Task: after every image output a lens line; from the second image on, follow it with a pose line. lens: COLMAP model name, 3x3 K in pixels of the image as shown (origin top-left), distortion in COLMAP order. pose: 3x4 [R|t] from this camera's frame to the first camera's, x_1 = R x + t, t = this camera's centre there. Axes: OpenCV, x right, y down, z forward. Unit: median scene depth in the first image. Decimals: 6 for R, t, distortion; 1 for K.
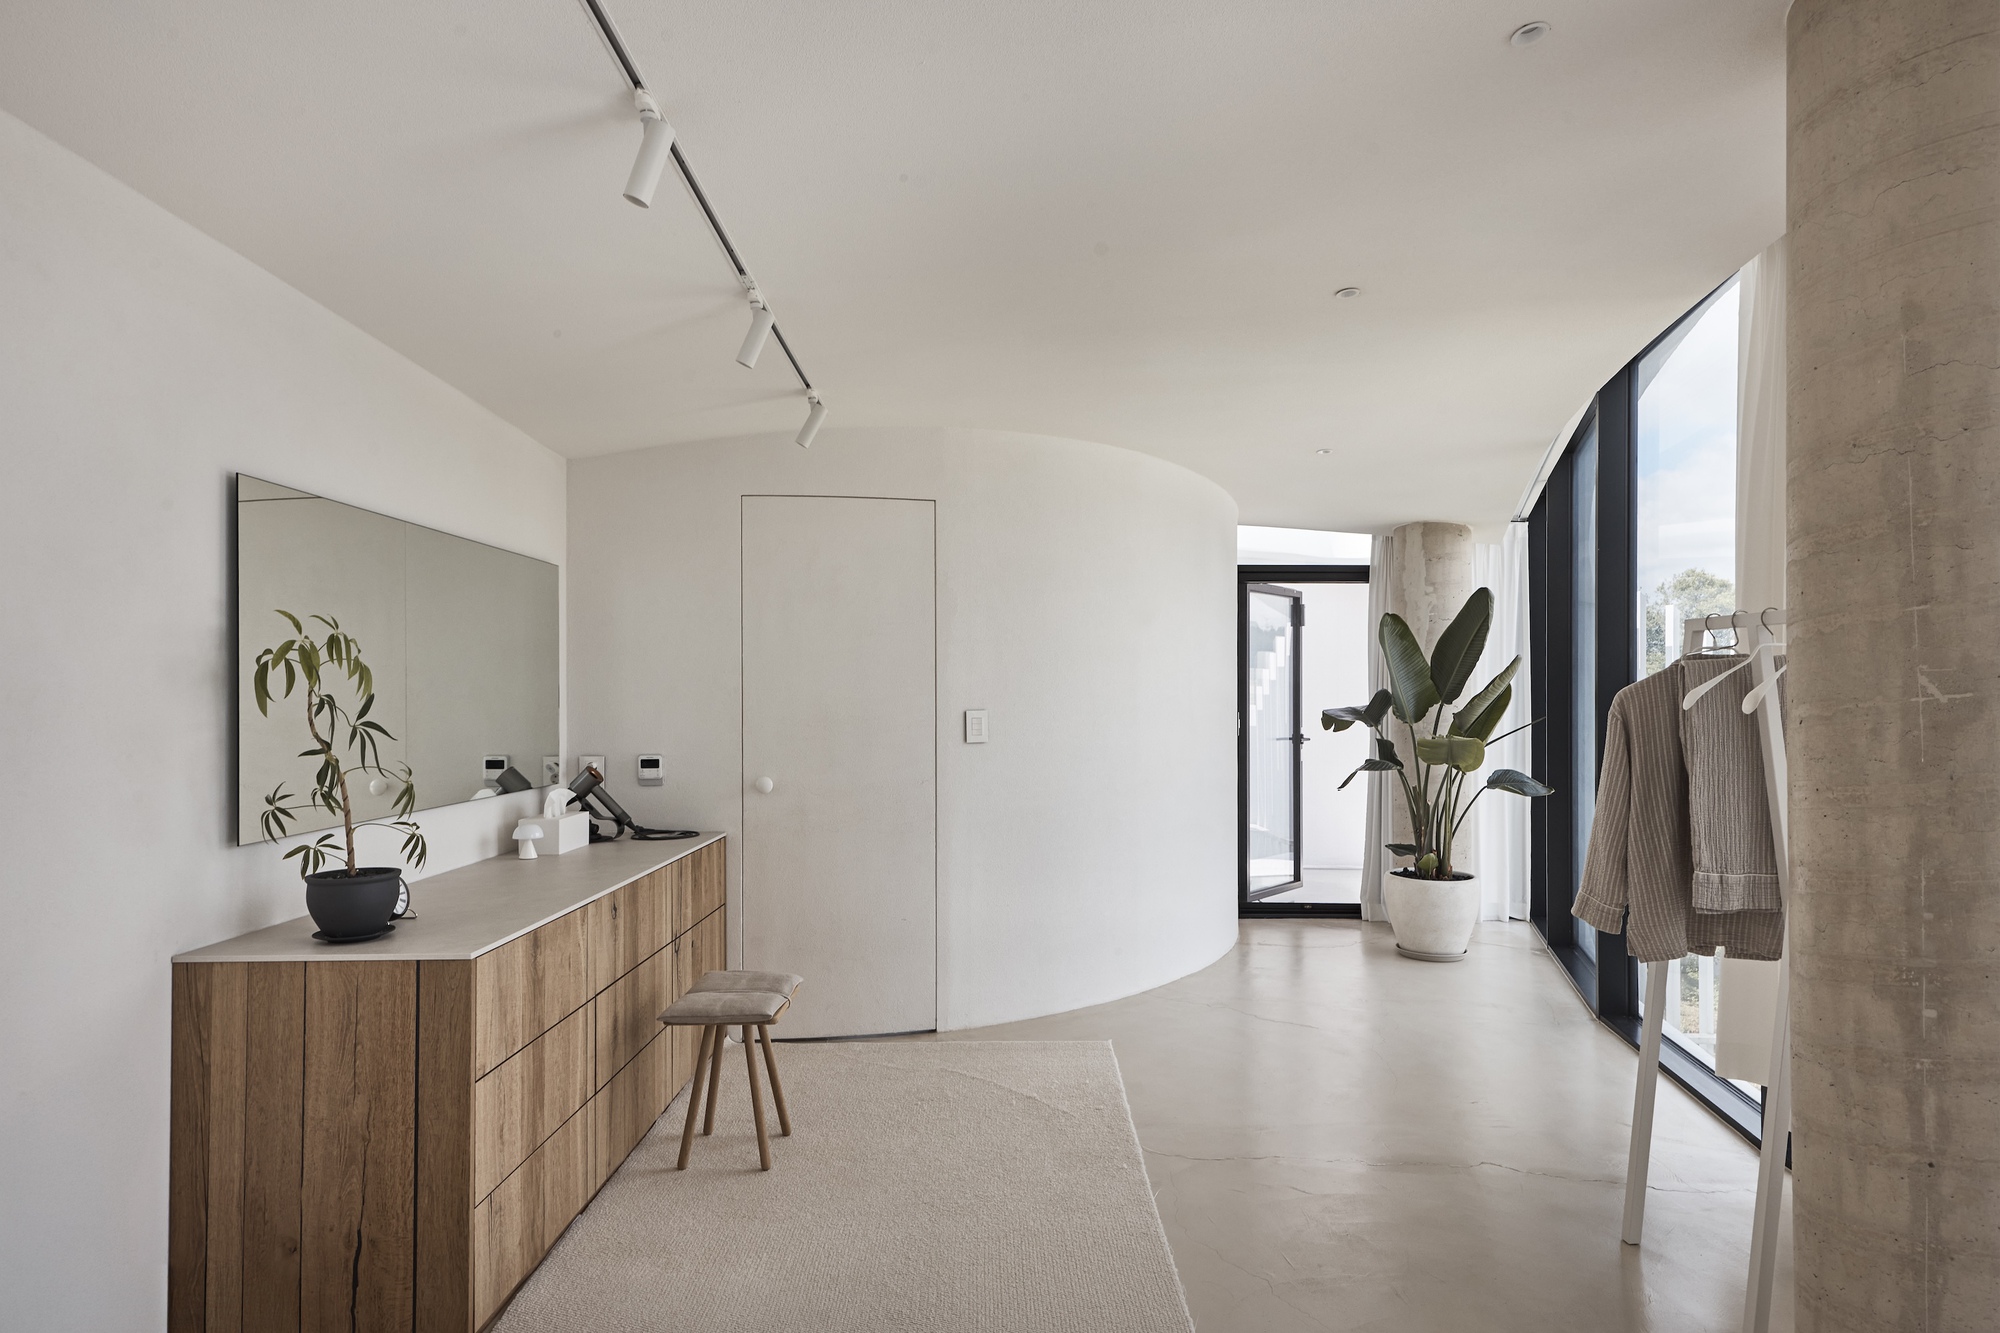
lens RADIAL K [[1079.1, 0, 1002.2], [0, 1079.1, 690.3], [0, 0, 1]] dist [0.003005, 0.000555]
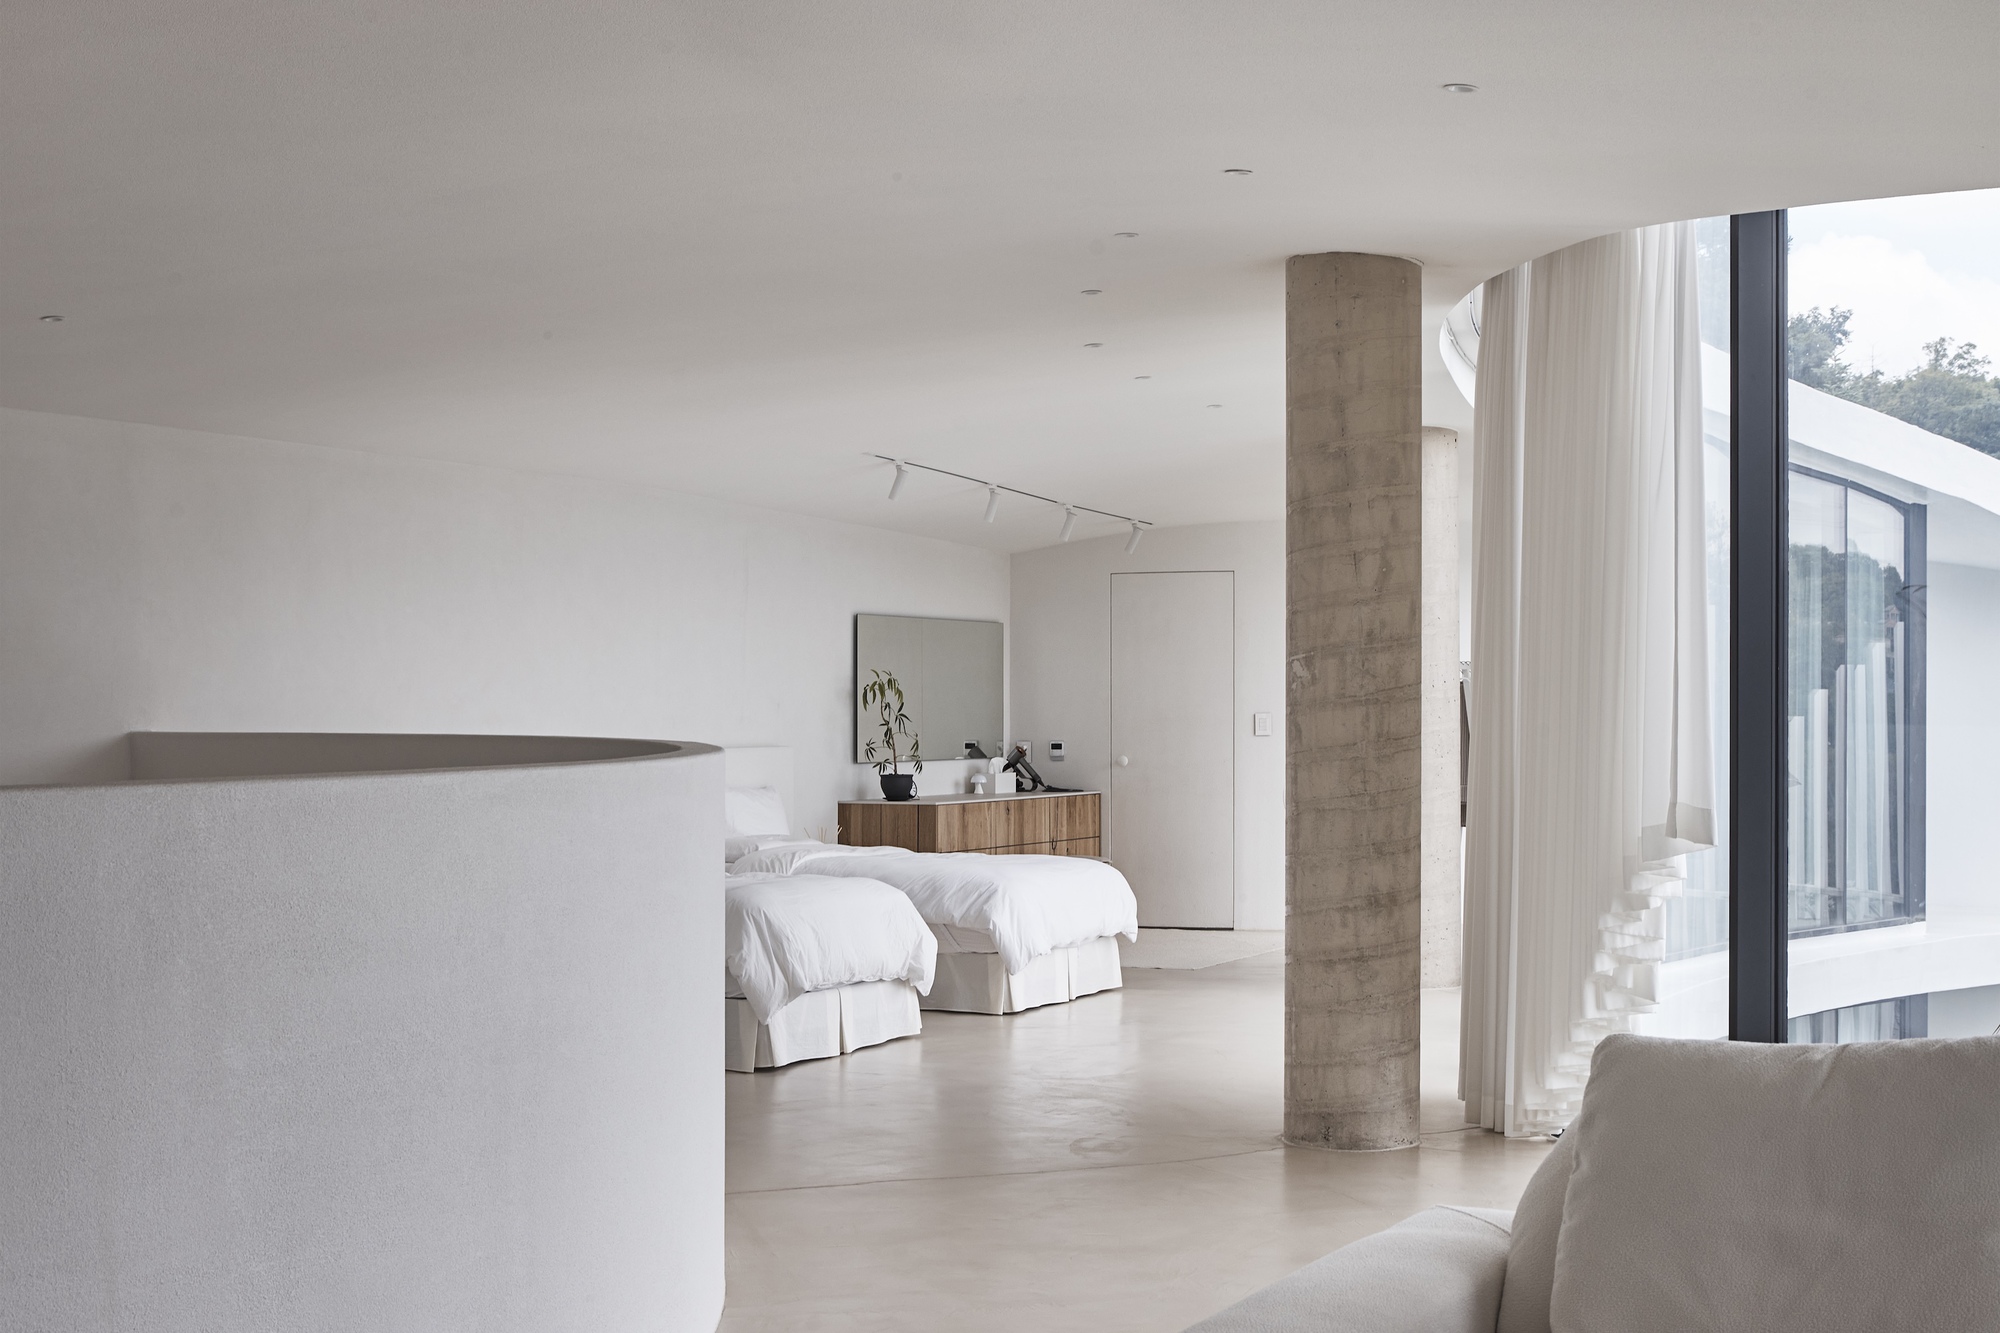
lens RADIAL K [[3948.3, 0, 1000.0], [0, 3948.3, 666.5], [0, 0, 1]] dist [-0.004331, -0.001443]
pose [[0.873655, -0.003860, -0.486530, 3.784072], [0.001164, 0.999982, -0.005843, -0.023706], [0.486544, 0.004539, 0.873644, -6.408723]]
